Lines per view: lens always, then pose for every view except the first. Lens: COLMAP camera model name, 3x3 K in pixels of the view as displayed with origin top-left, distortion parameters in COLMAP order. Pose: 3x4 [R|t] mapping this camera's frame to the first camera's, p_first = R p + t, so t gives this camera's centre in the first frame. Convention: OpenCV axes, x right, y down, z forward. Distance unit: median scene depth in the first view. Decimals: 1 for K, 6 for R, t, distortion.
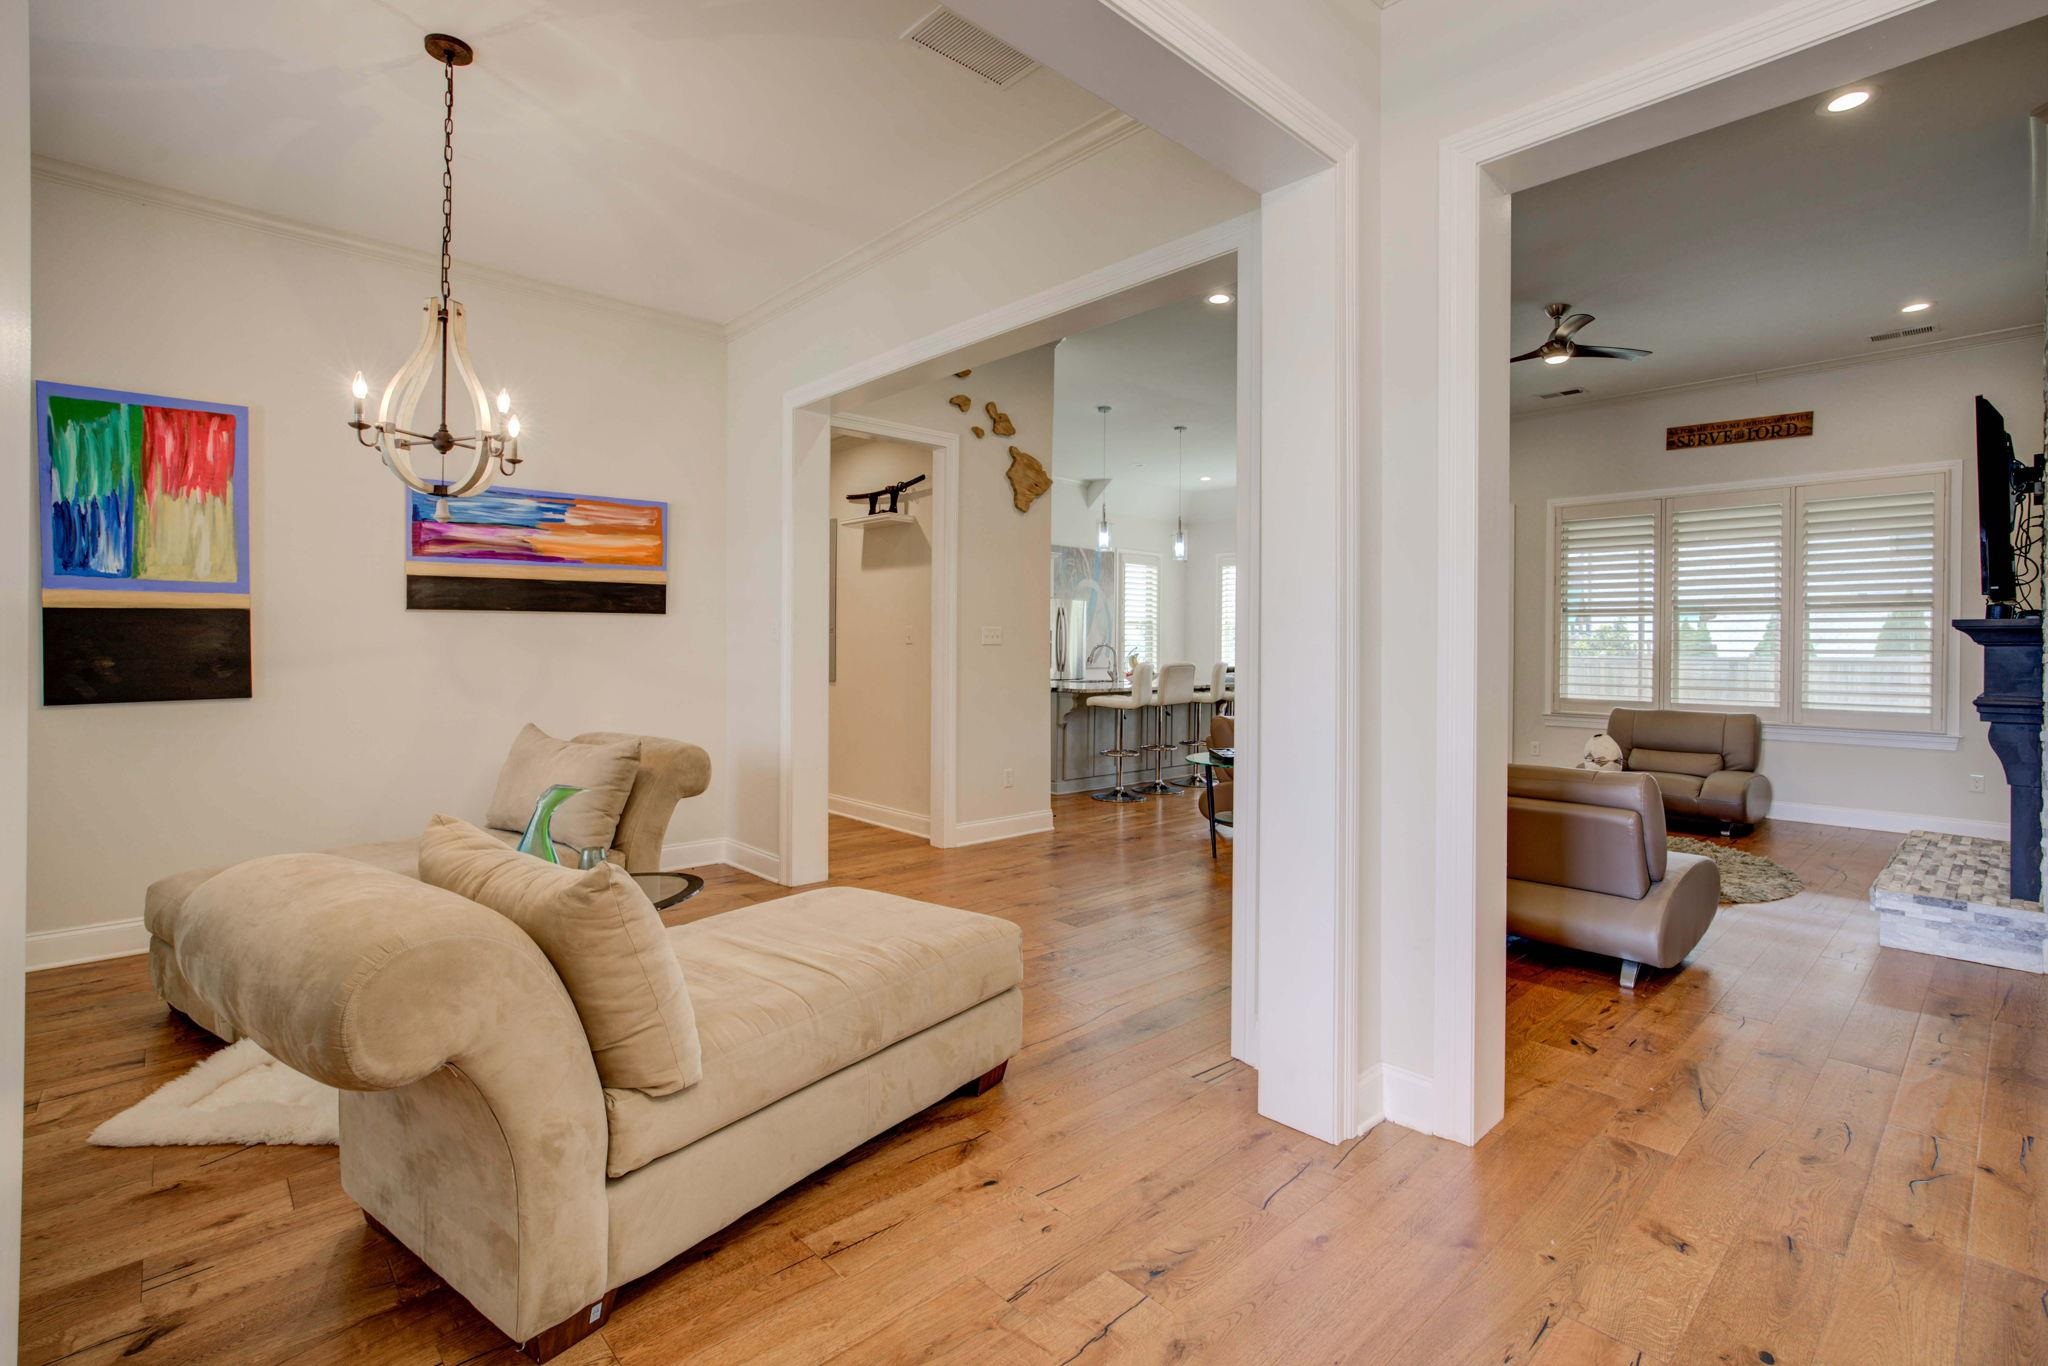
lens RADIAL K [[936.3, 0, 1028.8], [0, 936.3, 647.0], [0, 0, 1]] dist [-0.024475, 0.006767]
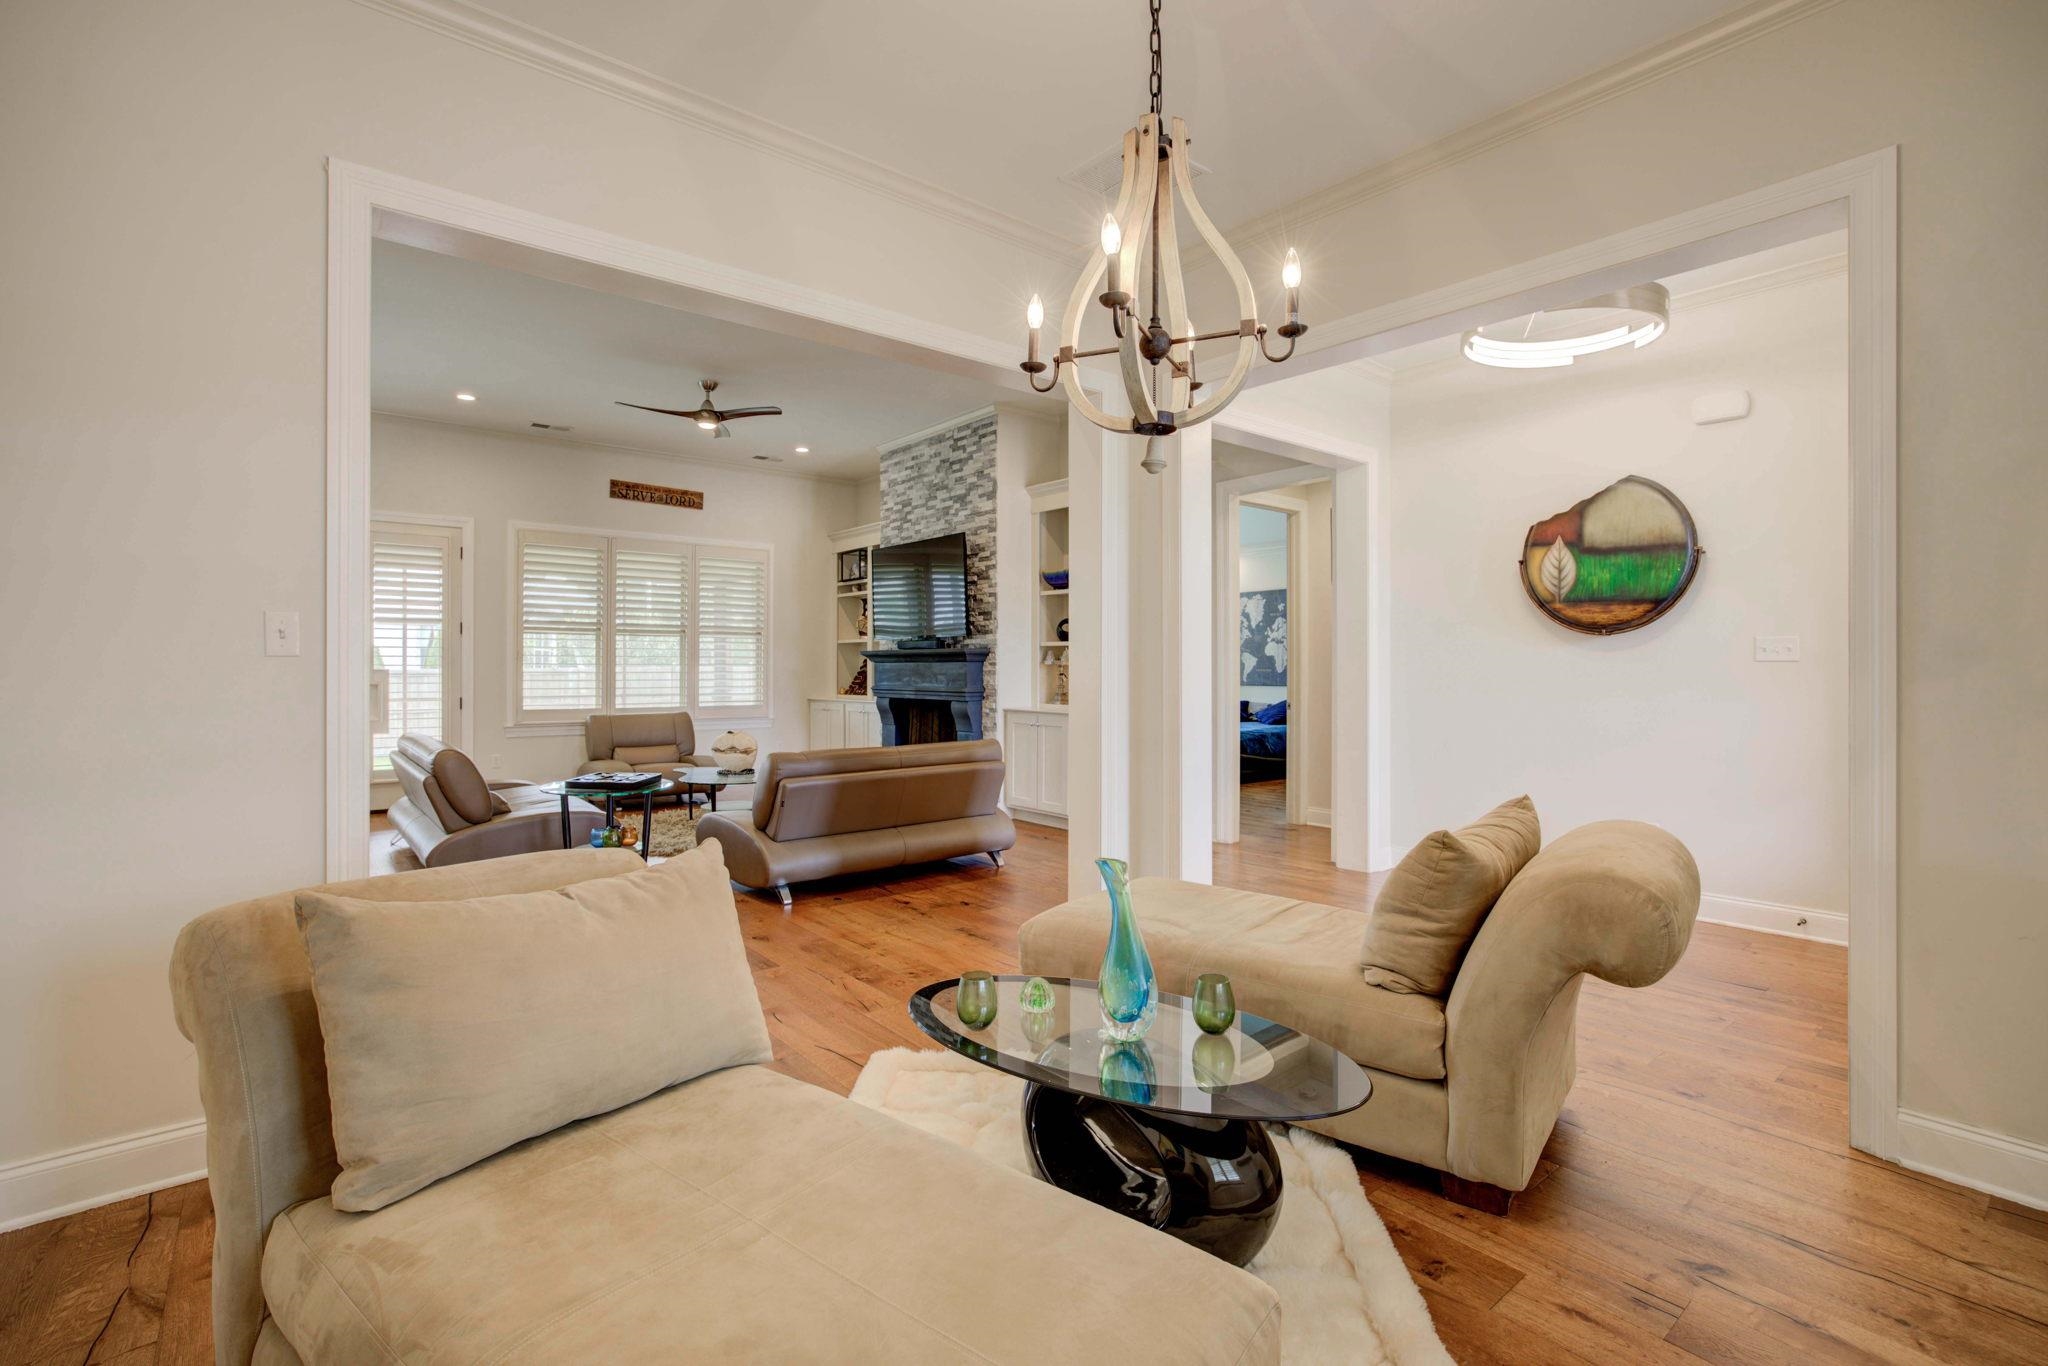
lens RADIAL K [[936.3, 0, 1003.6], [0, 936.3, 667.1], [0, 0, 1]] dist [-0.024475, 0.006767]
pose [[0.081705, -0.008652, 0.996619, -0.552999], [0.001716, 0.999962, 0.008540, -0.002495], [-0.996655, 0.001012, 0.081717, 0.453225]]
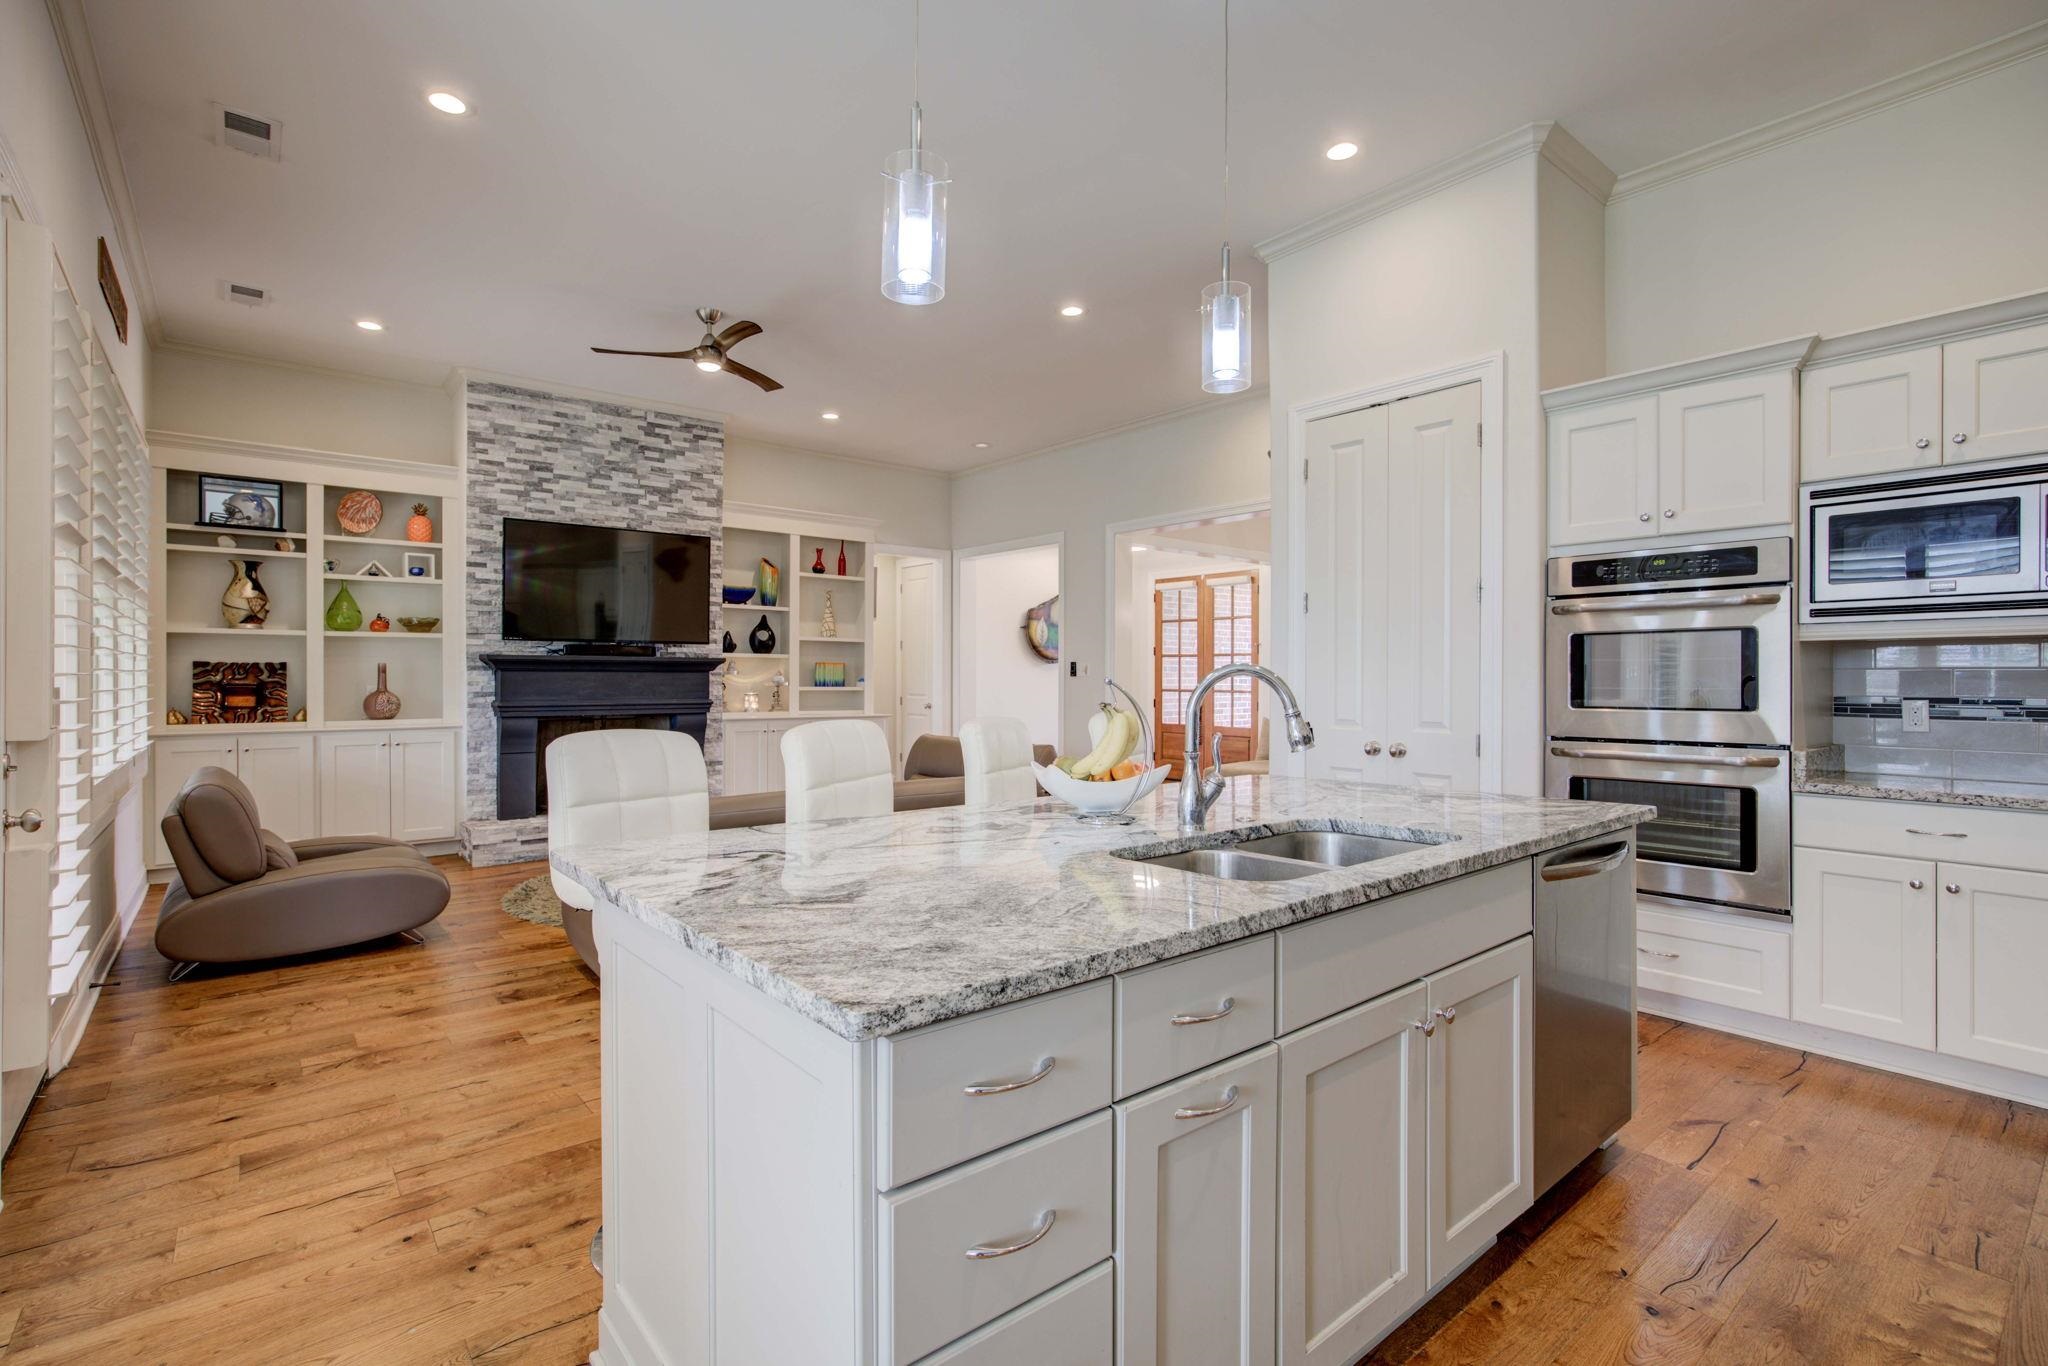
lens RADIAL K [[965.8, 0, 1014.1], [0, 965.8, 678.2], [0, 0, 1]] dist [-0.032554, 0.006522]
pose [[-0.997291, -0.014062, 0.072203, 0.165551], [-0.013940, 0.999900, 0.002197, 0.001176], [-0.072227, 0.001185, -0.997388, 1.735448]]
